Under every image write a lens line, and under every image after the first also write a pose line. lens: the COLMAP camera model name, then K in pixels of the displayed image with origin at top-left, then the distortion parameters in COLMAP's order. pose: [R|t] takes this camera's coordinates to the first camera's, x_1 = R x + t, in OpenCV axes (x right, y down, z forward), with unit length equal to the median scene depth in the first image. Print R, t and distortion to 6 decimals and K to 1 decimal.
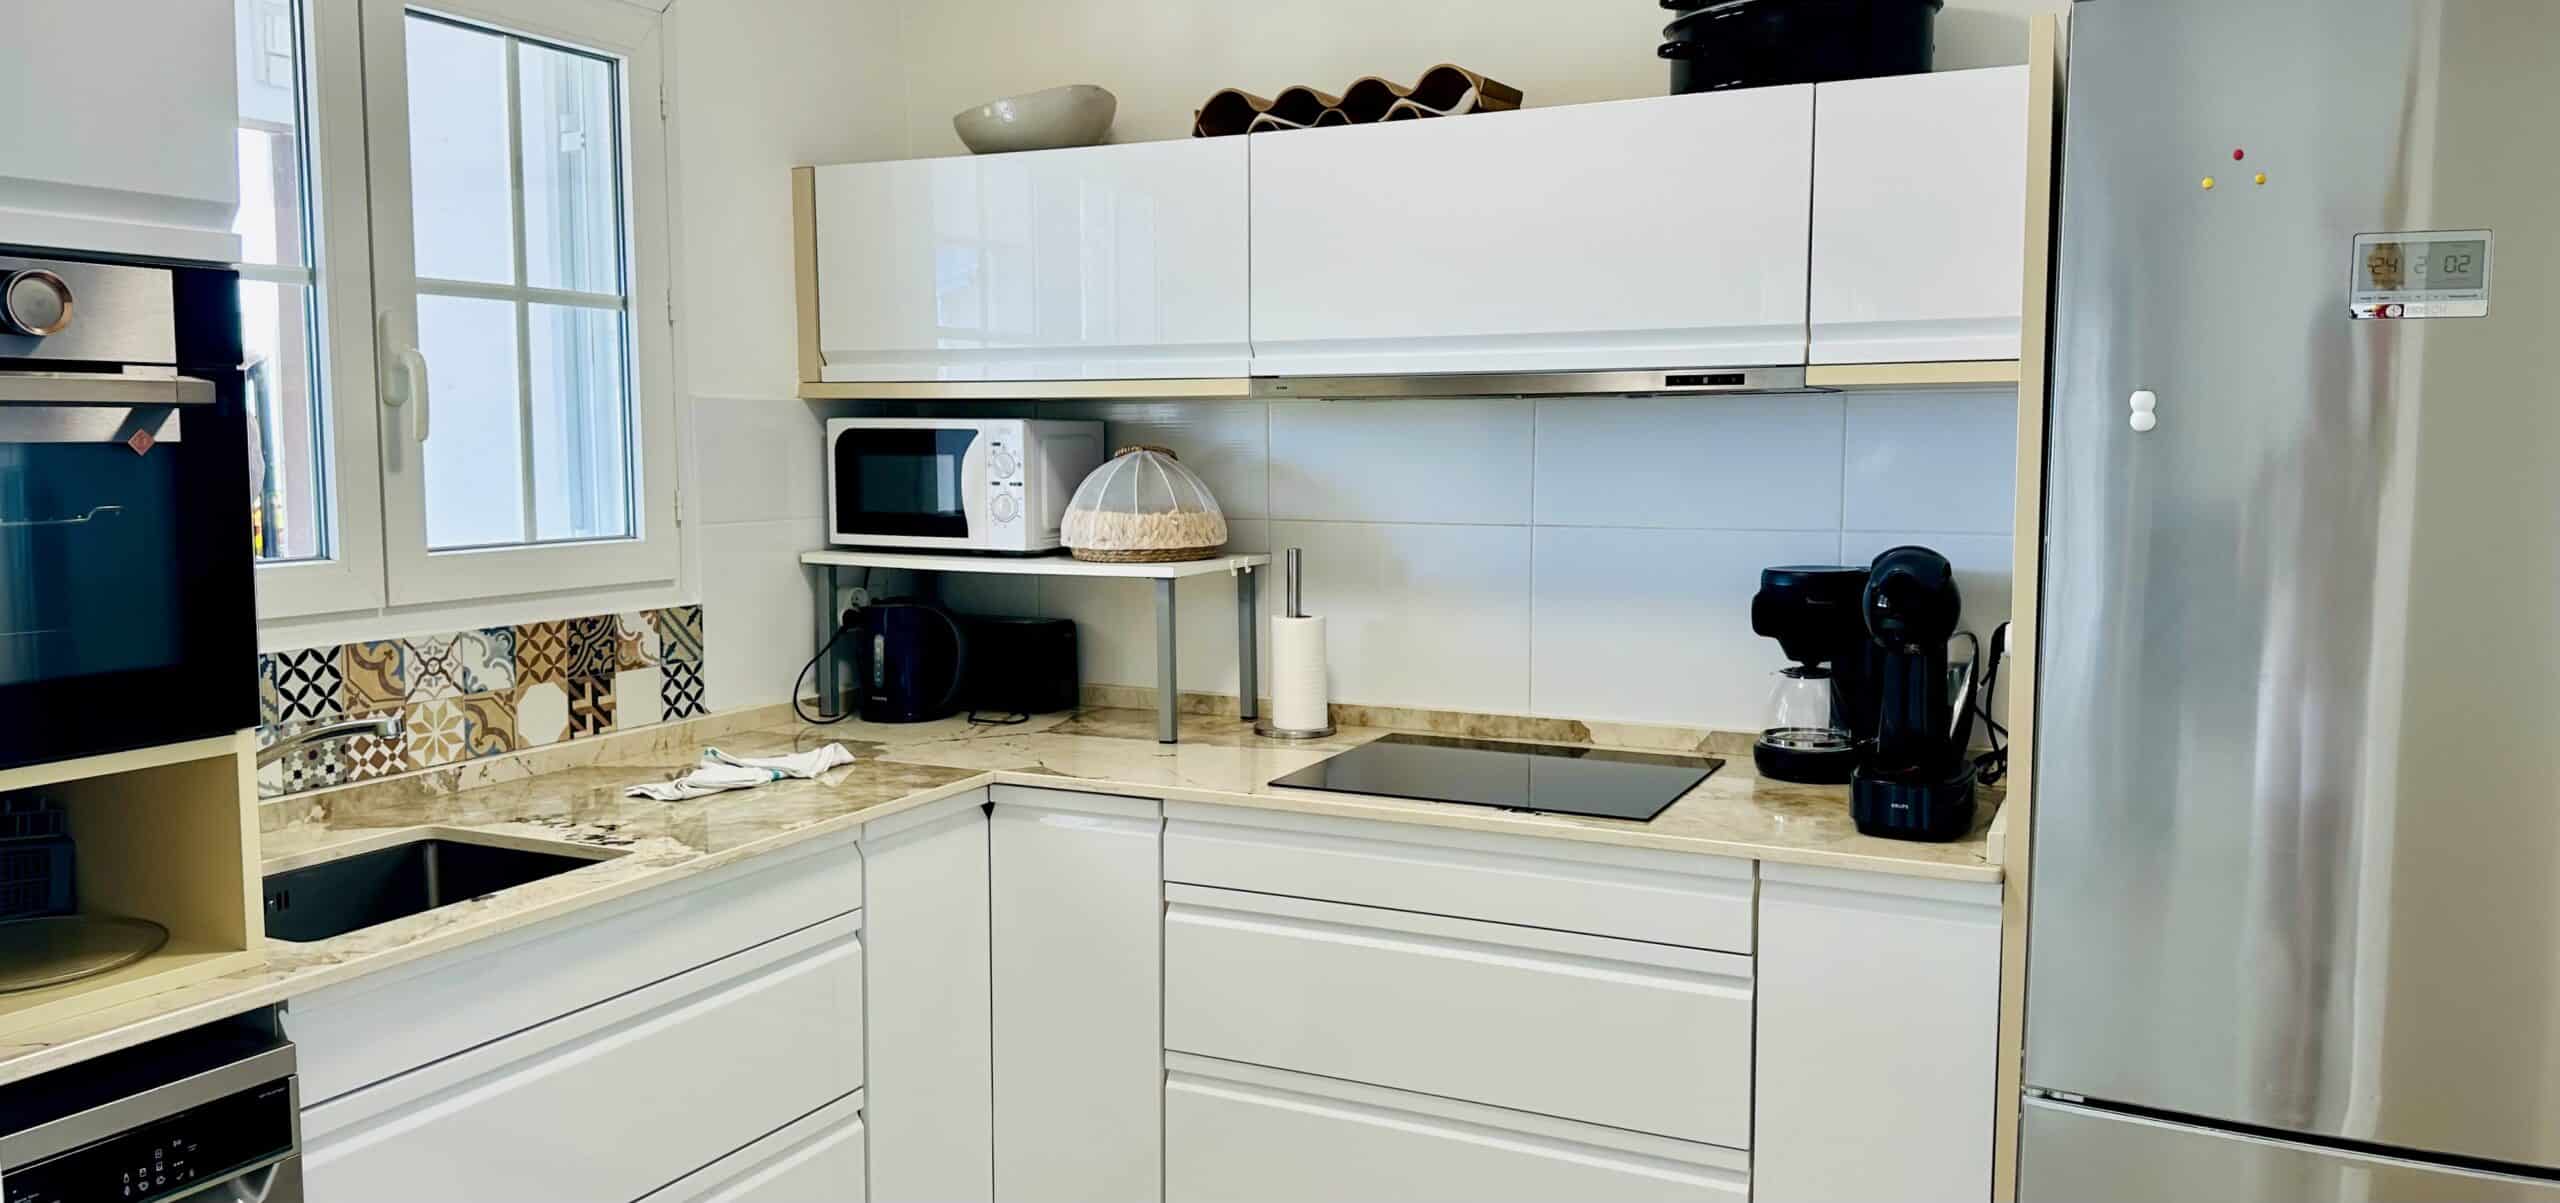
lens RADIAL K [[1805.4, 0, 1276.8], [0, 1805.4, 600.1], [0, 0, 1]] dist [0.088046, -0.125066]
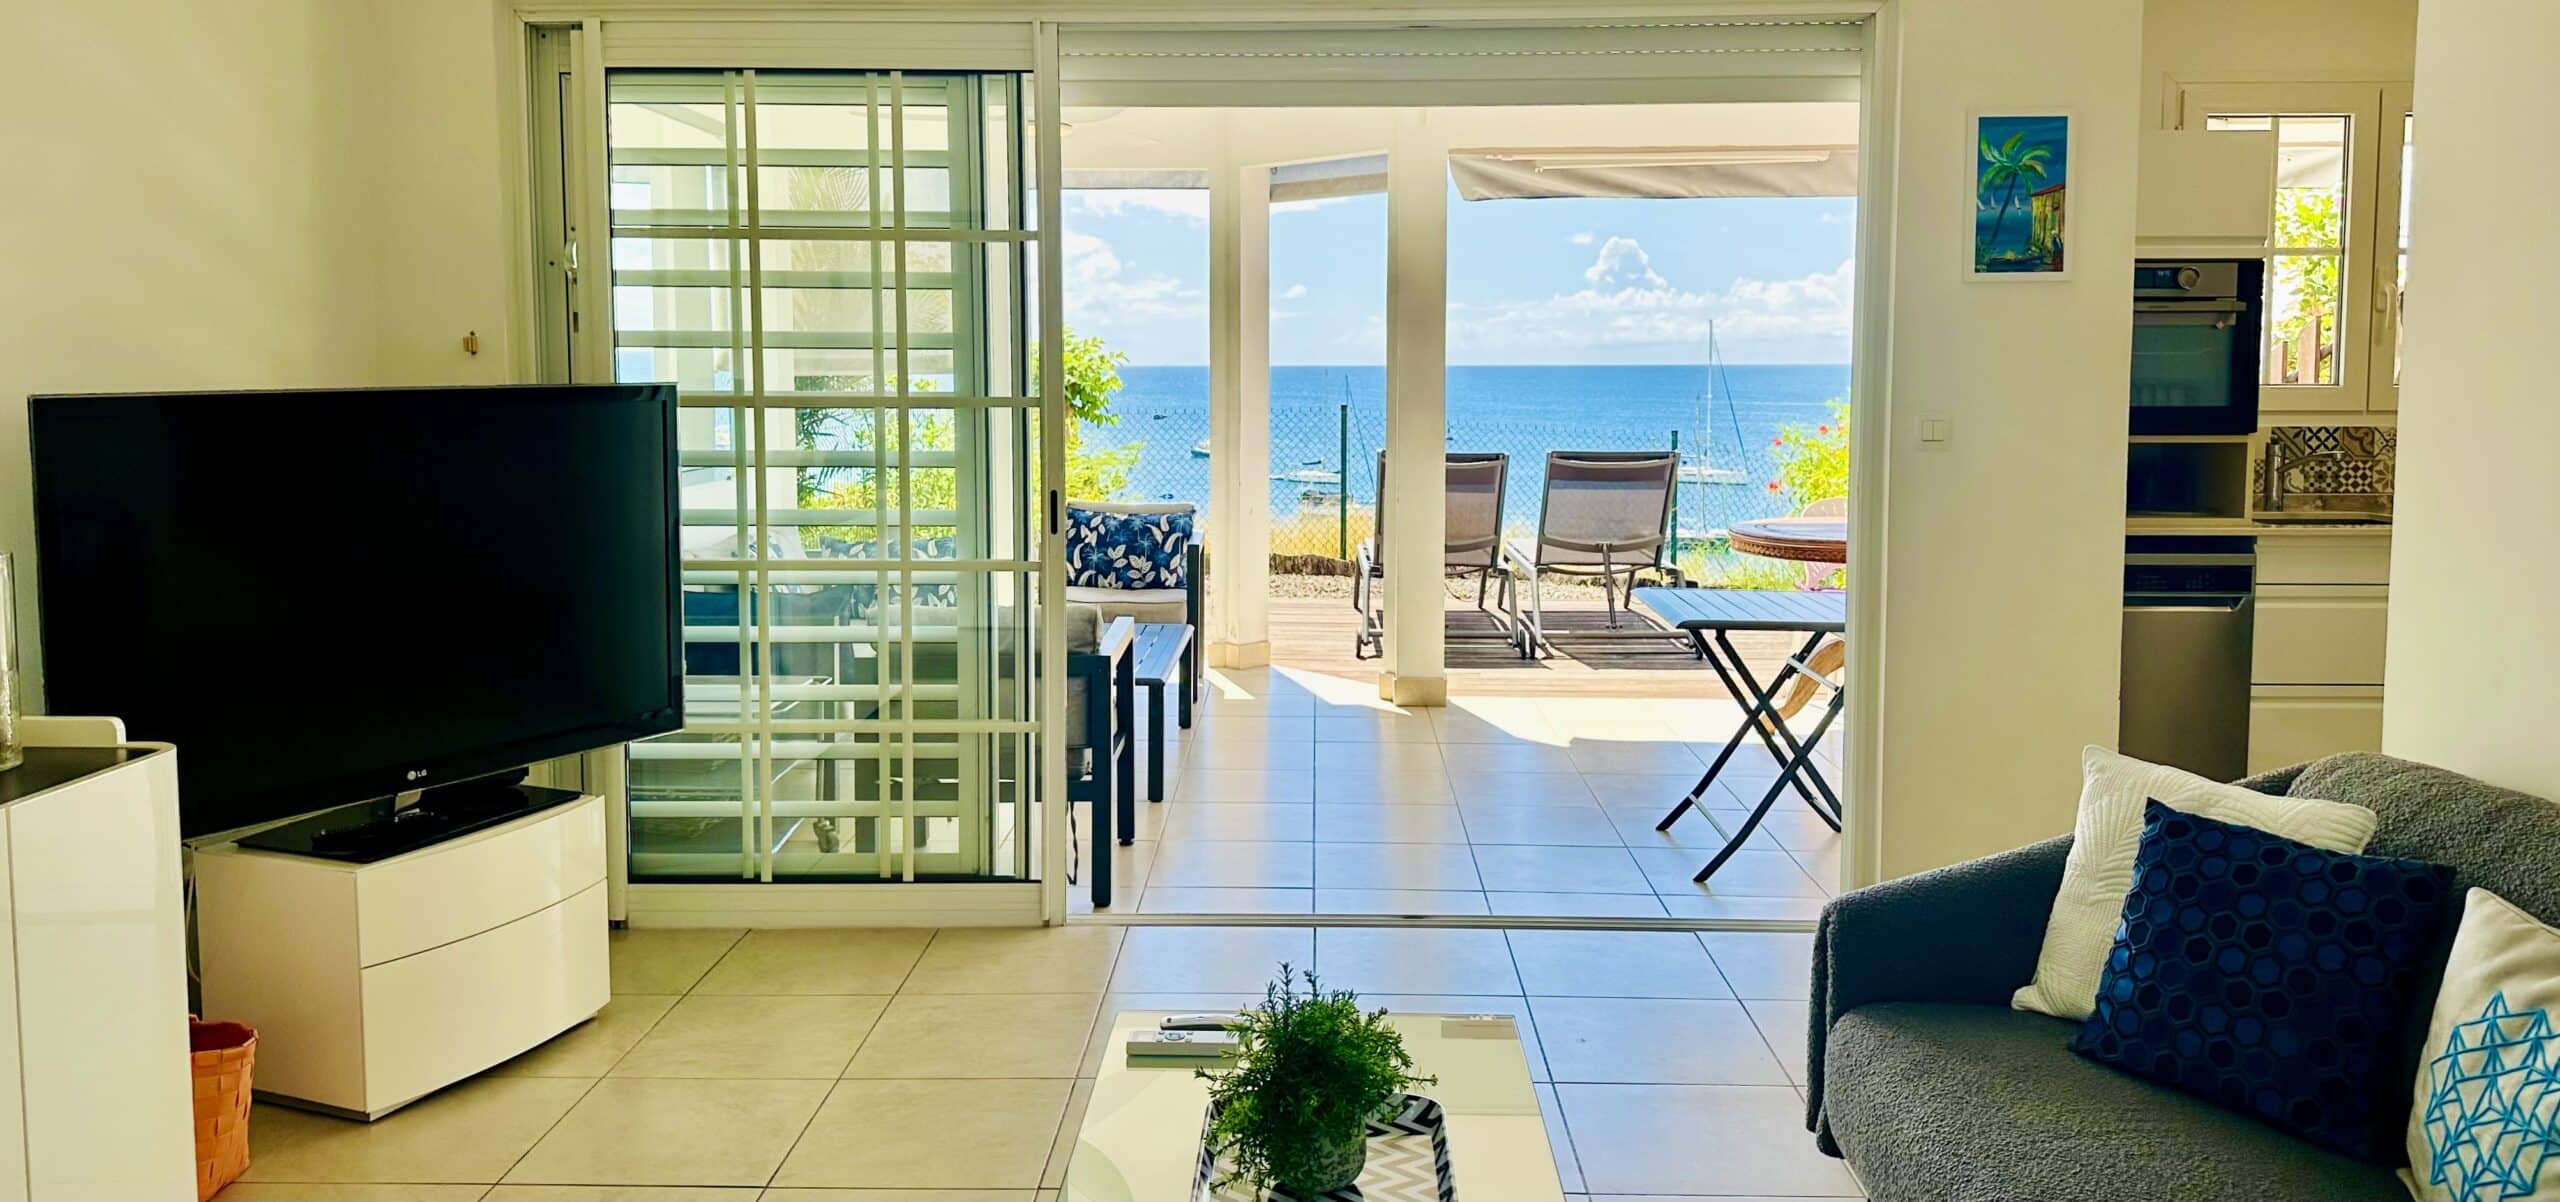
lens RADIAL K [[1805.4, 0, 1282.4], [0, 1805.4, 500.9], [0, 0, 1]] dist [0.088046, -0.125066]
pose [[0.416958, 0.071136, -0.906138, 0.793605], [-0.081233, 0.995860, 0.040800, 0.109022], [0.905288, 0.056596, 0.421011, -0.866189]]
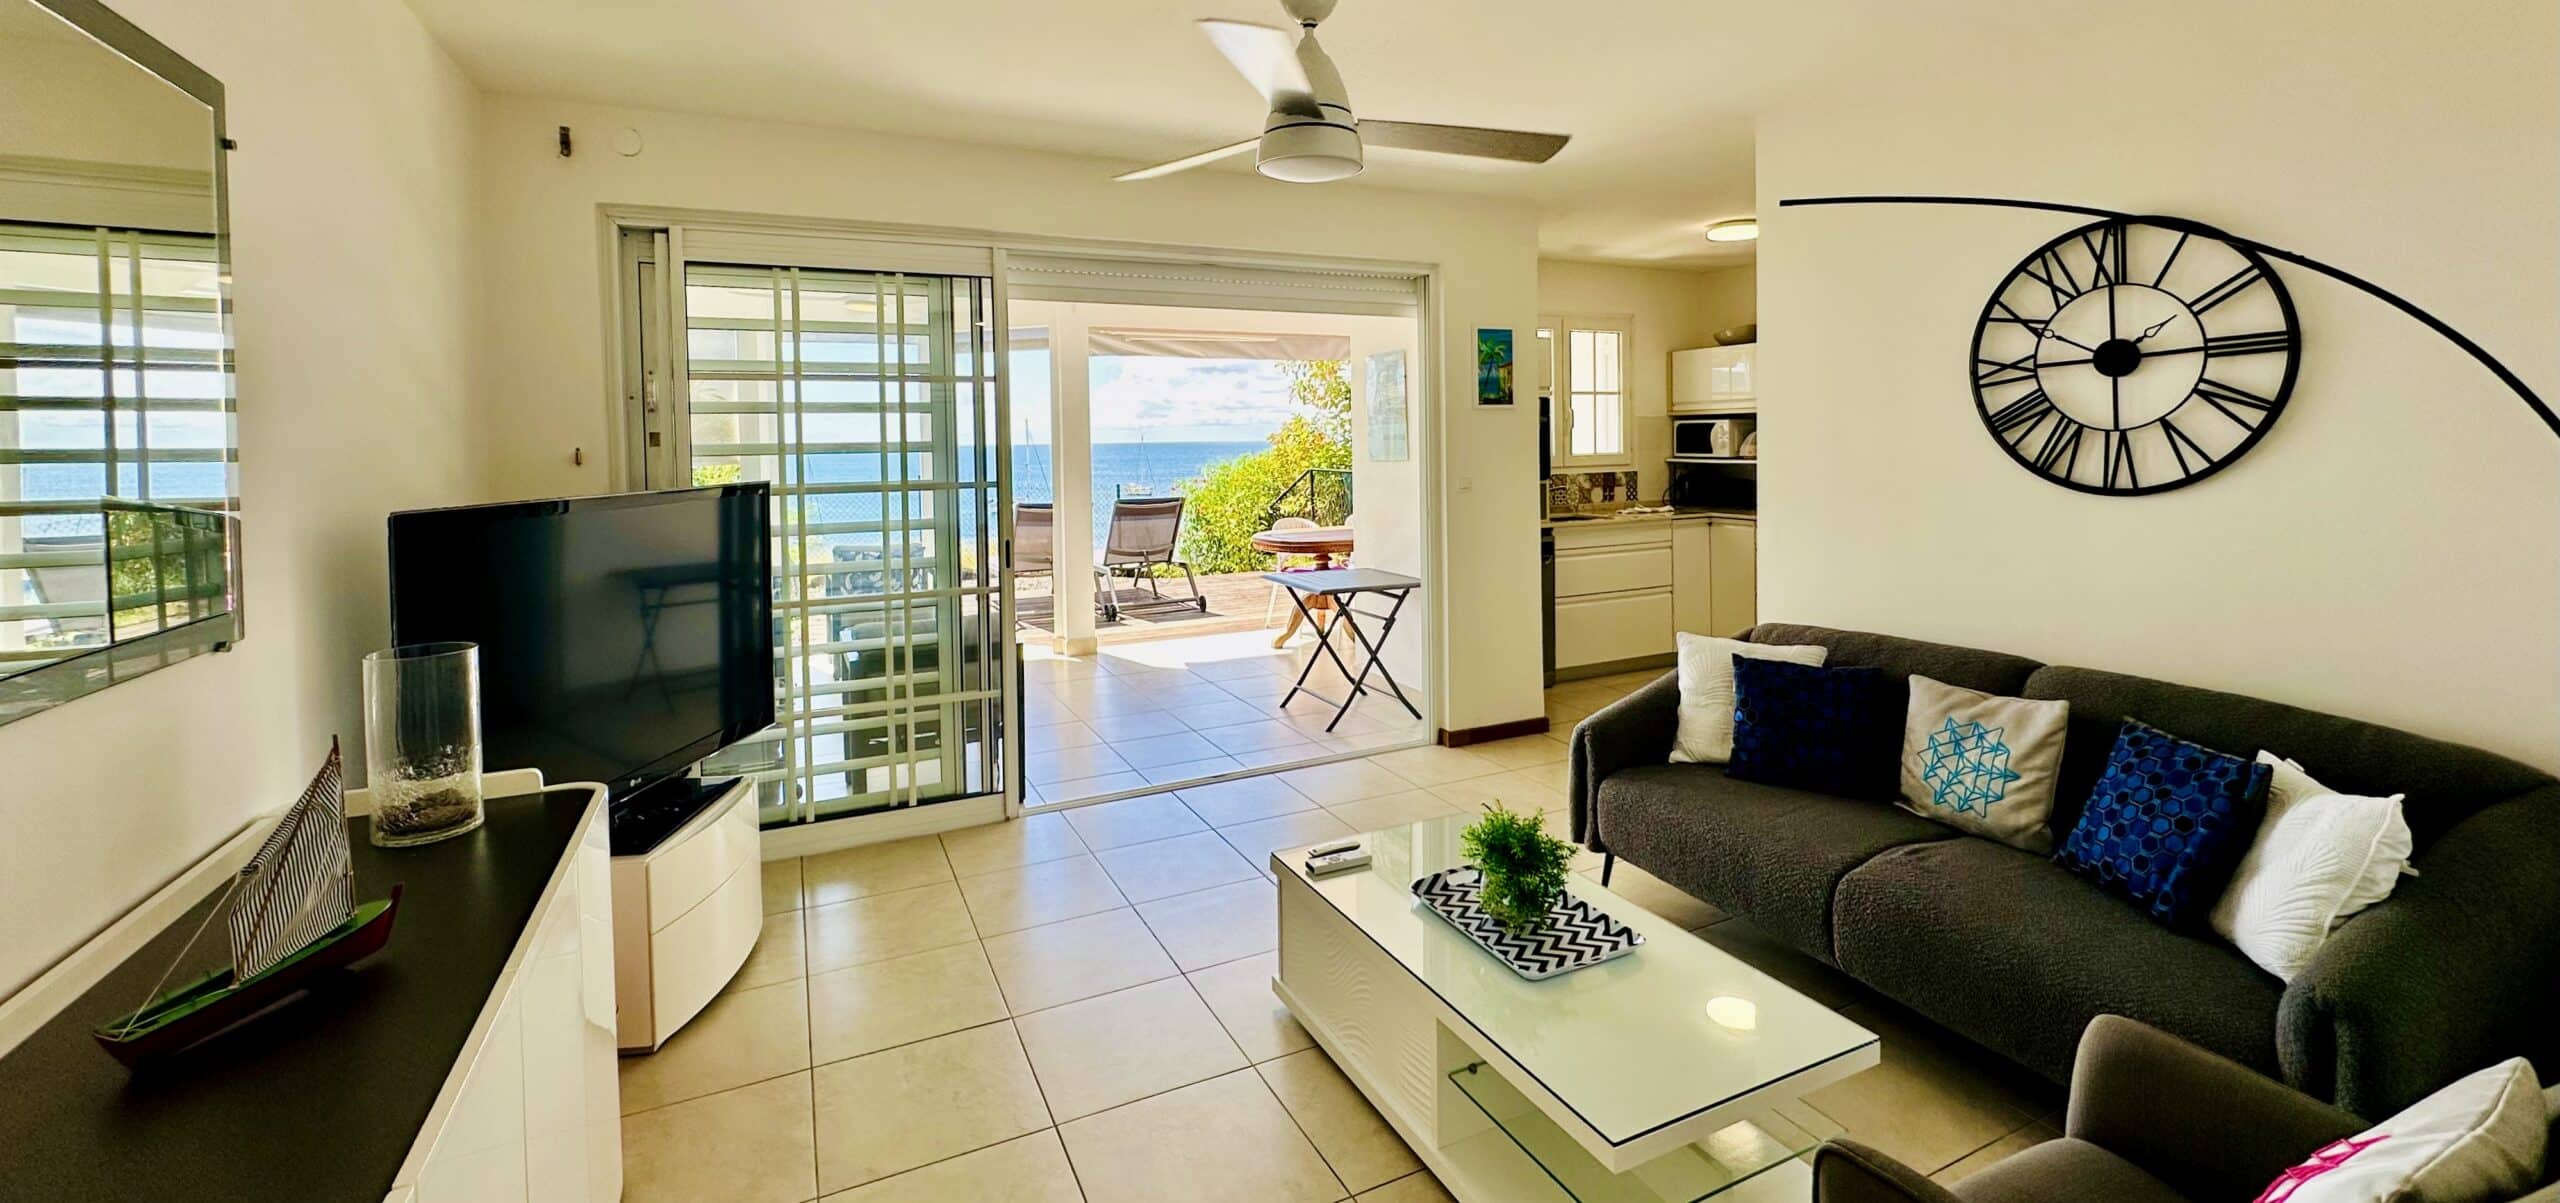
lens RADIAL K [[1028.3, 0, 1278.7], [0, 1028.3, 466.7], [0, 0, 1]] dist [-0.005289, 0.001206]
pose [[0.781222, 0.005617, -0.624228, 0.474059], [-0.040202, 0.998336, -0.041329, 0.122137], [0.622957, 0.057383, 0.780148, -1.234672]]
